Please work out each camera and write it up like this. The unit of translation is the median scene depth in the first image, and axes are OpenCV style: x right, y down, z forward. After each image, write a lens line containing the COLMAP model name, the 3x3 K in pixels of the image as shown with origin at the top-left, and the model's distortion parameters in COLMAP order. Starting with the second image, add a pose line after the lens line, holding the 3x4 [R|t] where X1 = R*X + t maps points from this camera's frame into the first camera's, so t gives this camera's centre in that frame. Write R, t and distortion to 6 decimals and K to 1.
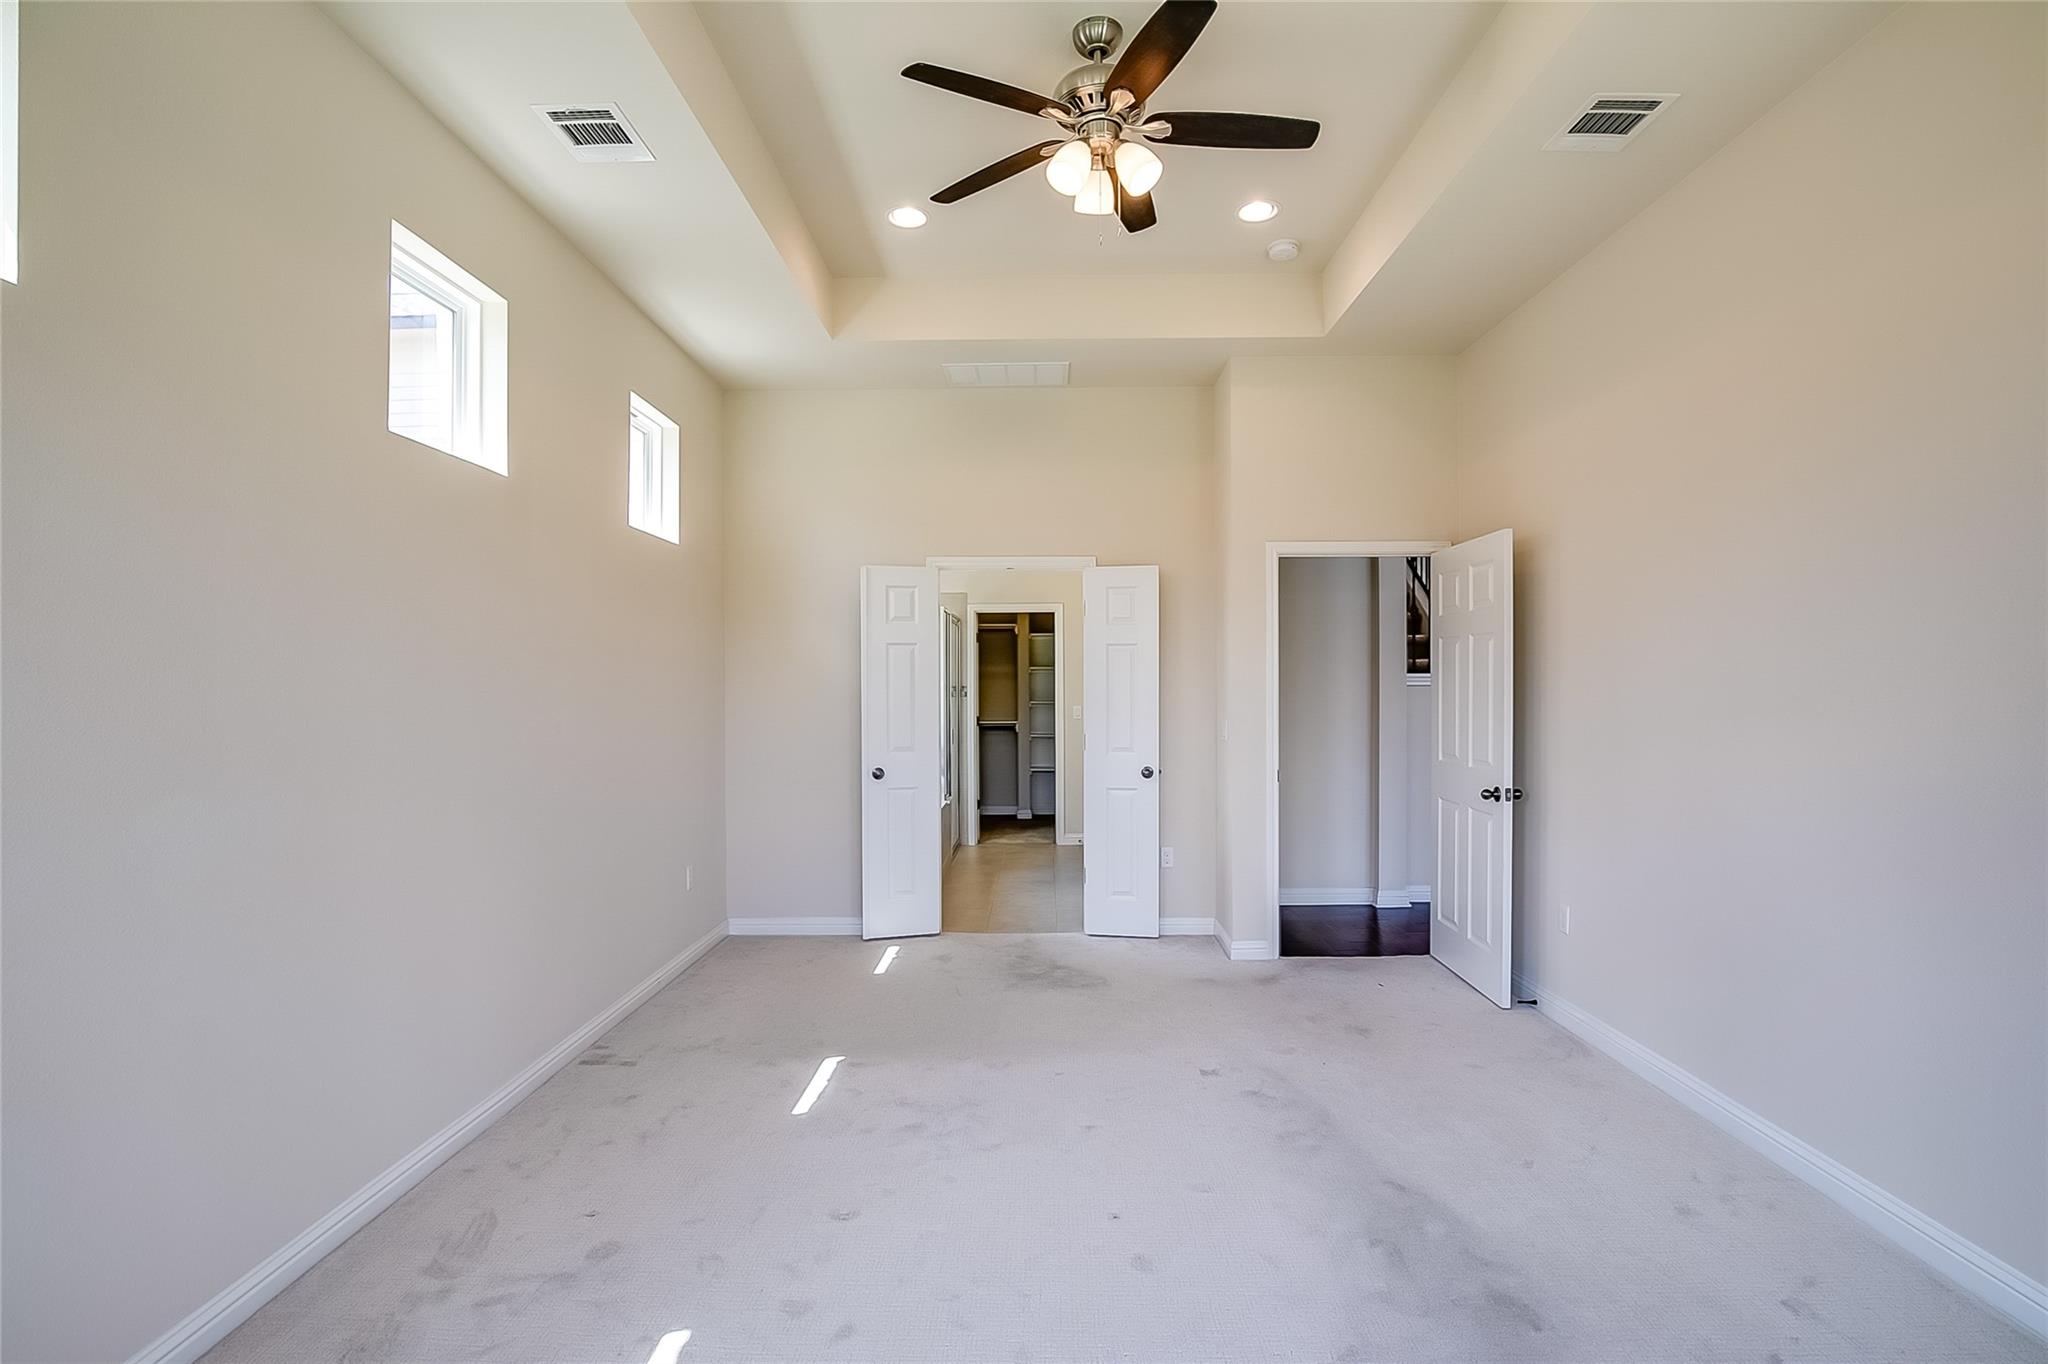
lens RADIAL K [[940.6, 0, 1027.2], [0, 940.6, 683.6], [0, 0, 1]] dist [0.001708, 0.000269]
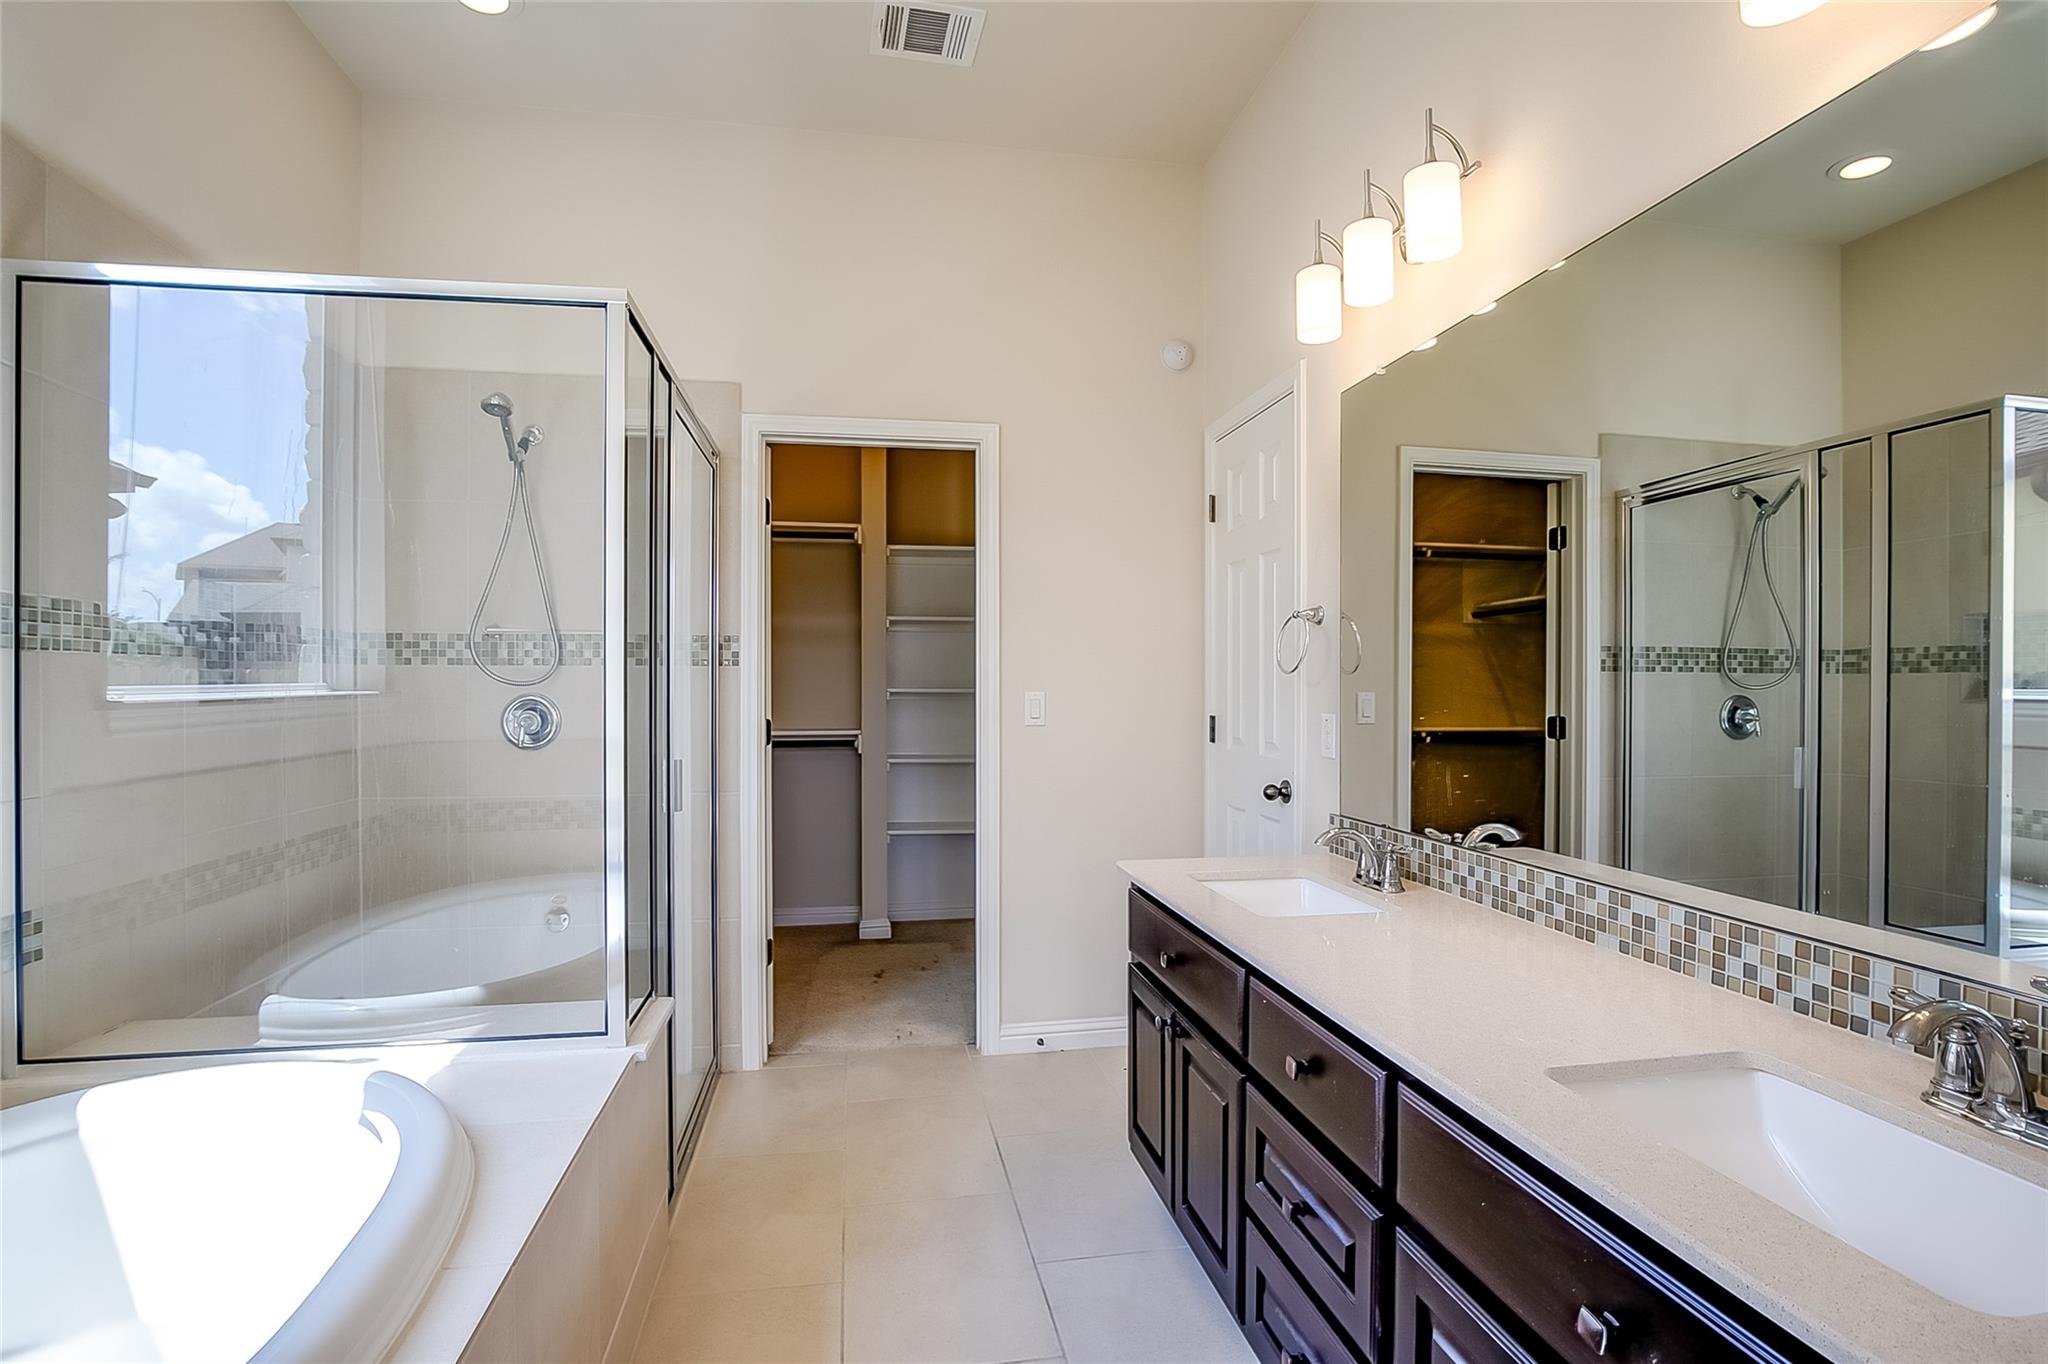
lens RADIAL K [[940.6, 0, 1022.2], [0, 940.6, 686.3], [0, 0, 1]] dist [0.001708, 0.000269]
pose [[0.981874, 0.004789, 0.189476, -0.021301], [-0.004754, 0.999988, -0.000638, 0.018019], [-0.189477, -0.000274, 0.981885, 0.524509]]
